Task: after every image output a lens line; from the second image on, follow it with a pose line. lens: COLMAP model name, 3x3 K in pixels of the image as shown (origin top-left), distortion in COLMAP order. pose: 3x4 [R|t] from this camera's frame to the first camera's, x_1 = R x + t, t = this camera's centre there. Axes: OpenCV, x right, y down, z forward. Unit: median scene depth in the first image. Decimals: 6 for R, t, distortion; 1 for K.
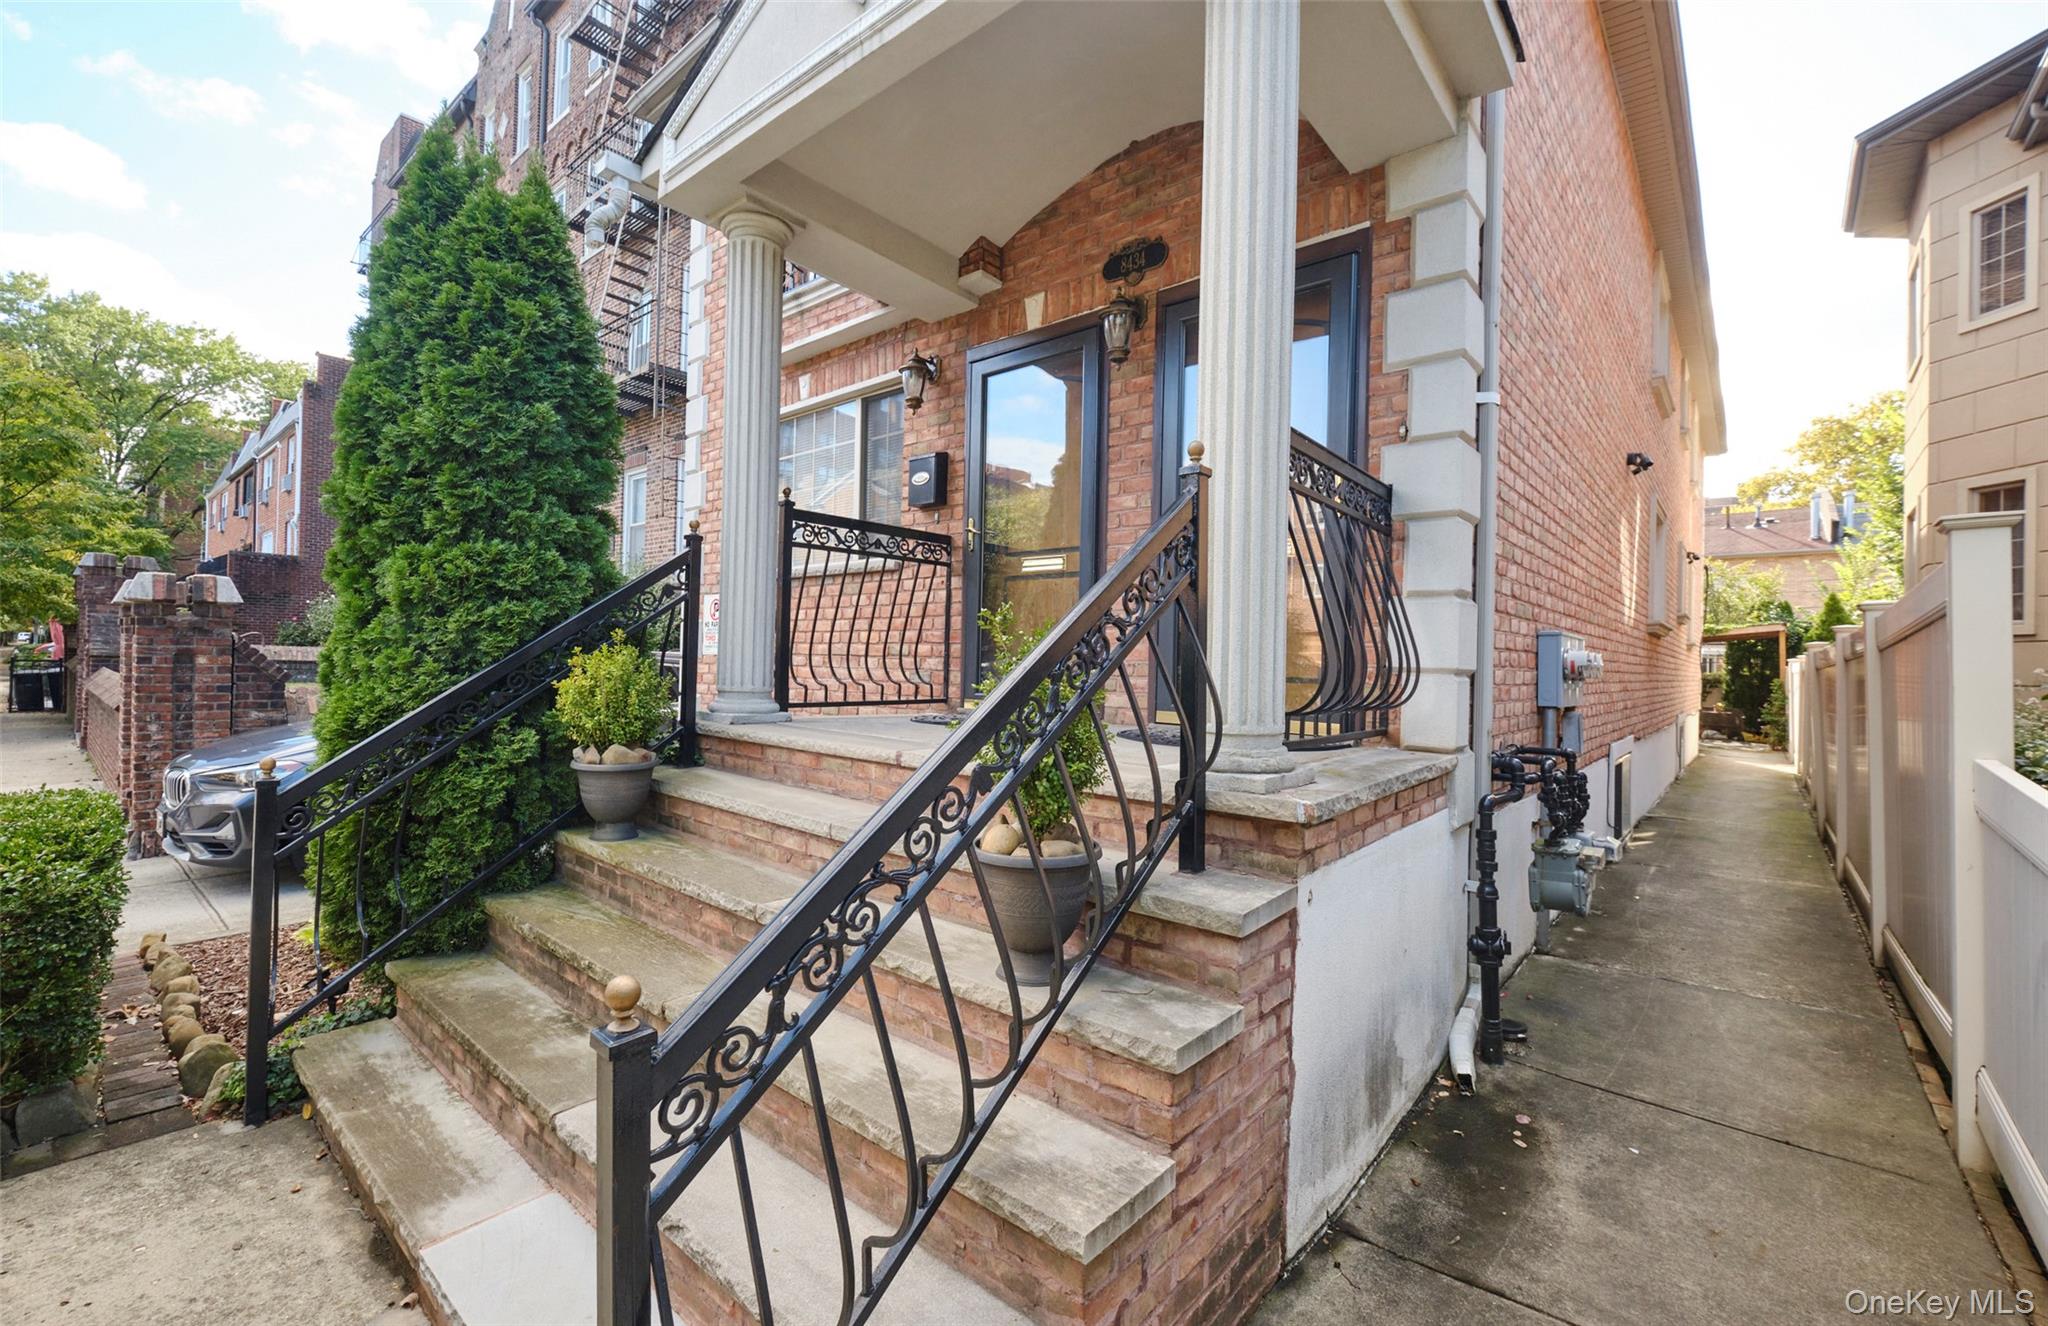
lens RADIAL K [[860.3, 0, 1021.0], [0, 860.3, 654.8], [0, 0, 1]] dist [-0.003990, -0.000510]
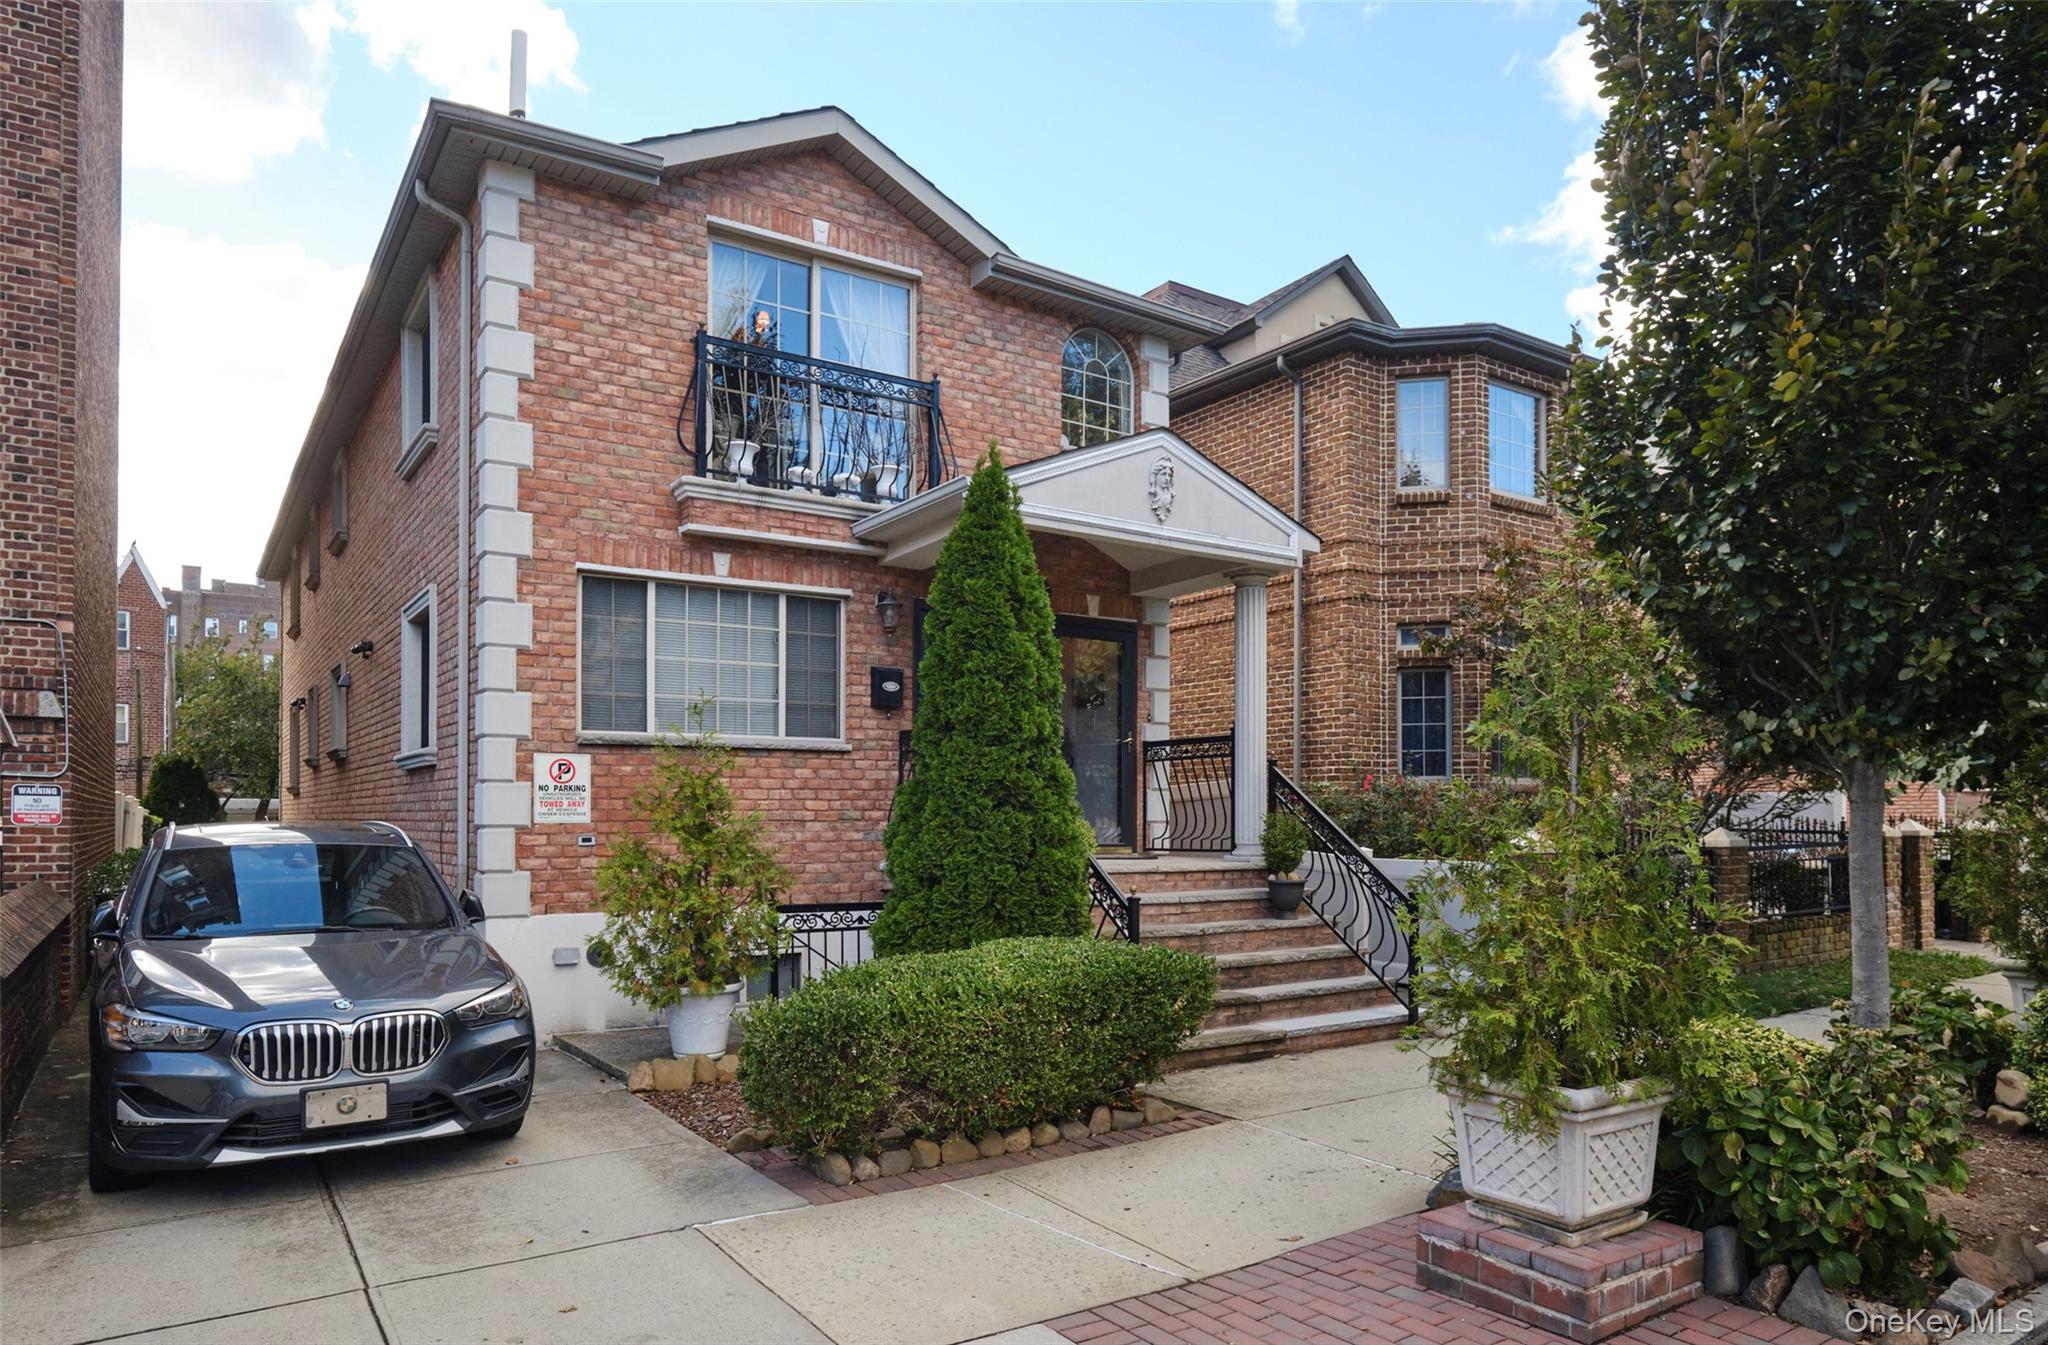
lens RADIAL K [[1316.7, 0, 1029.6], [0, 1316.7, 800.1], [0, 0, 1]] dist [-0.002938, -0.000040]
pose [[0.252370, -0.009930, 0.967580, -2.142421], [-0.001345, 0.999943, 0.010613, -0.054379], [-0.967630, -0.003979, 0.252343, 0.295400]]
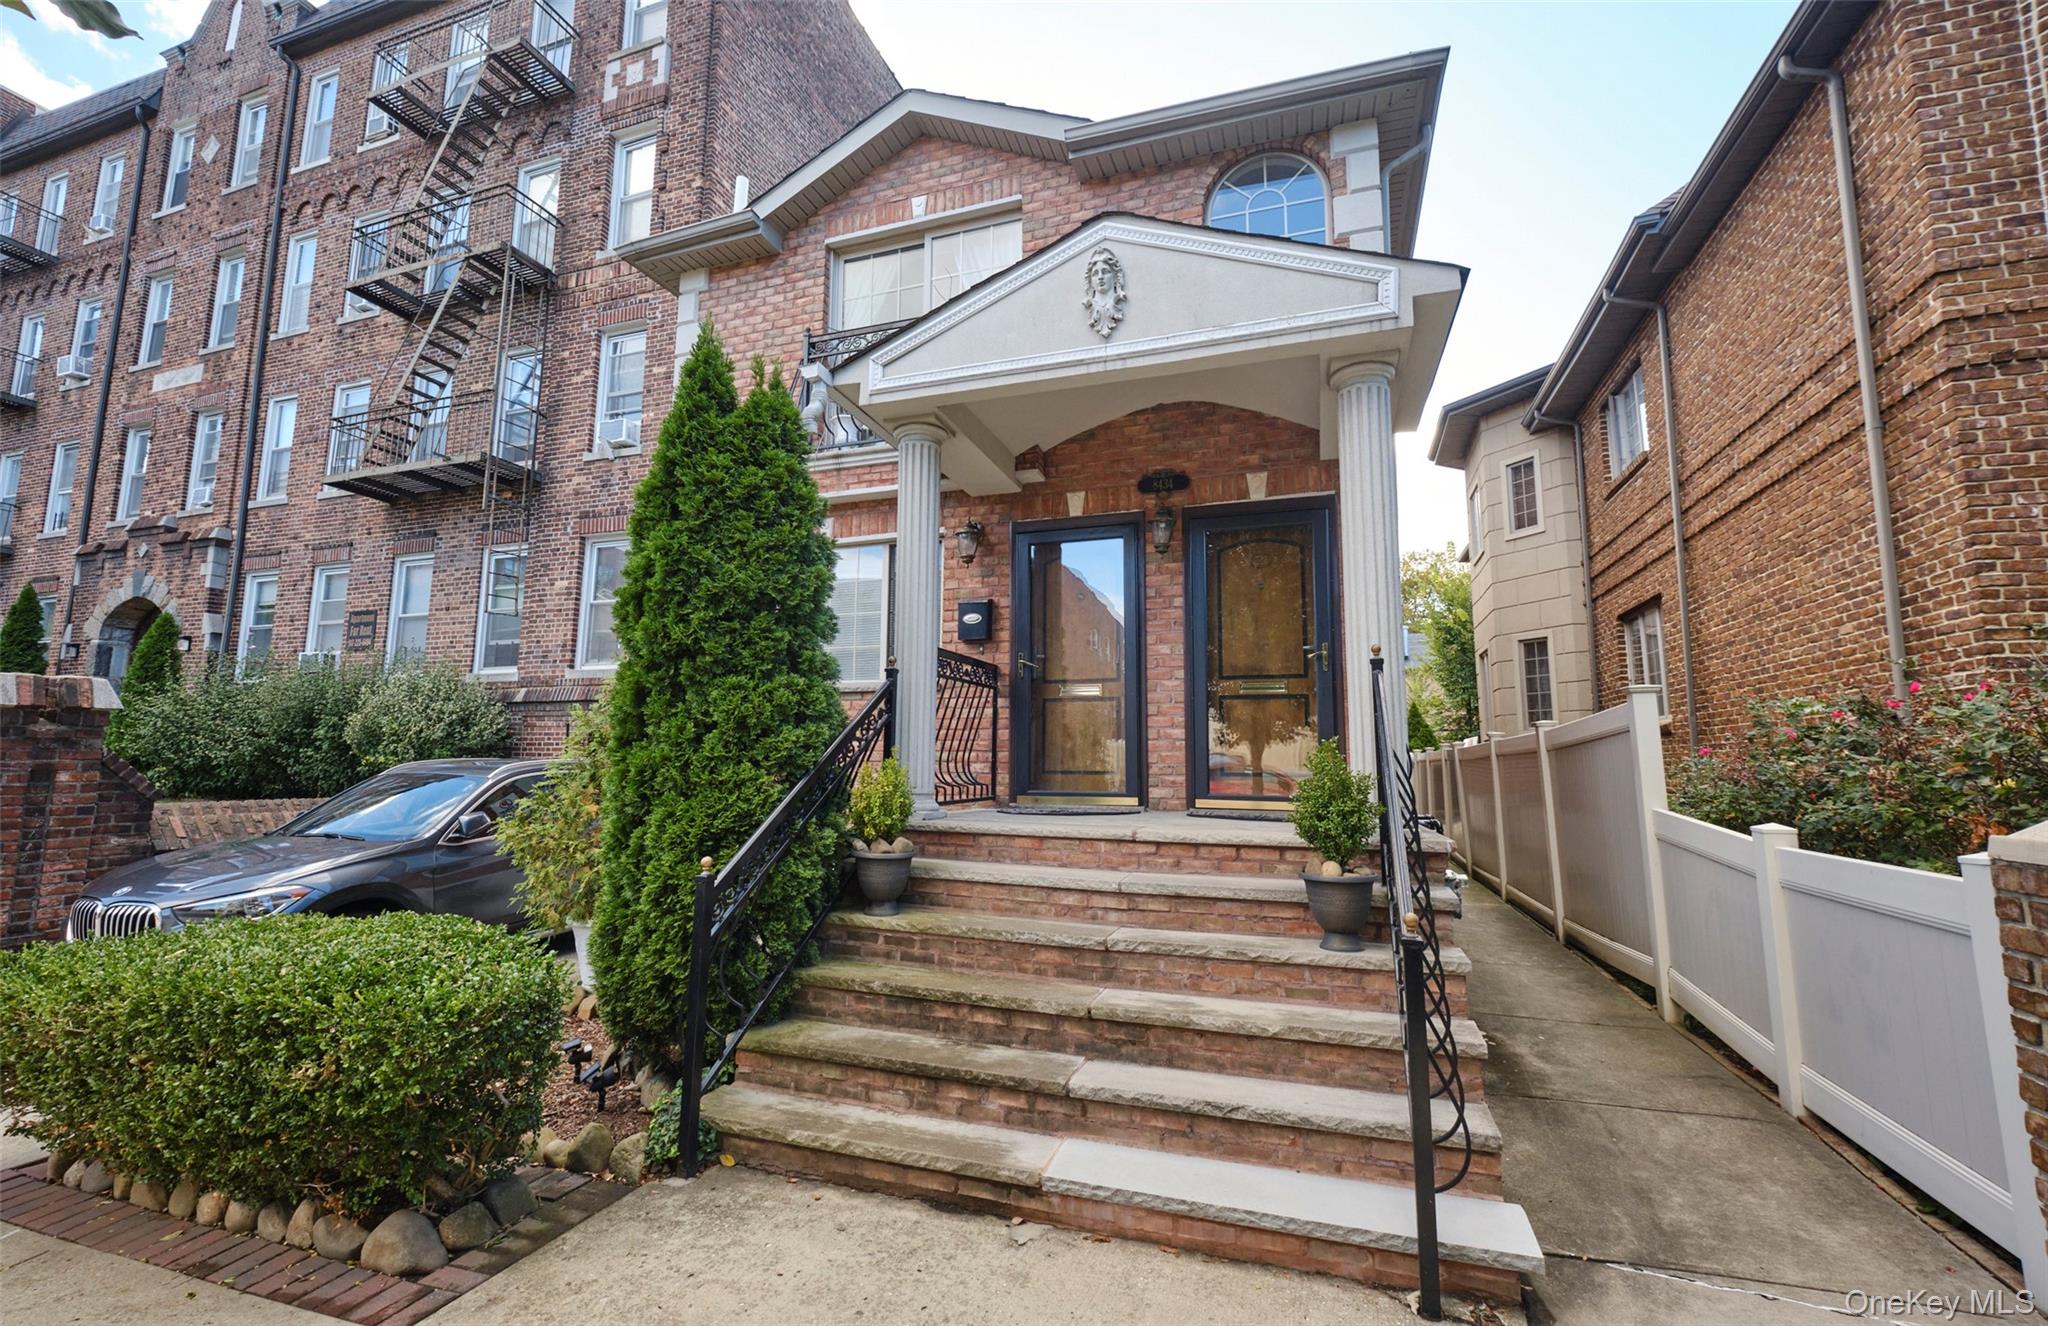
lens RADIAL K [[860.3, 0, 1021.0], [0, 860.3, 654.8], [0, 0, 1]] dist [-0.003990, -0.000510]
pose [[0.930867, 0.030313, 0.364098, -0.533721], [0.010351, 0.993964, -0.109214, -0.016136], [-0.365211, 0.105433, 0.924935, -0.187779]]
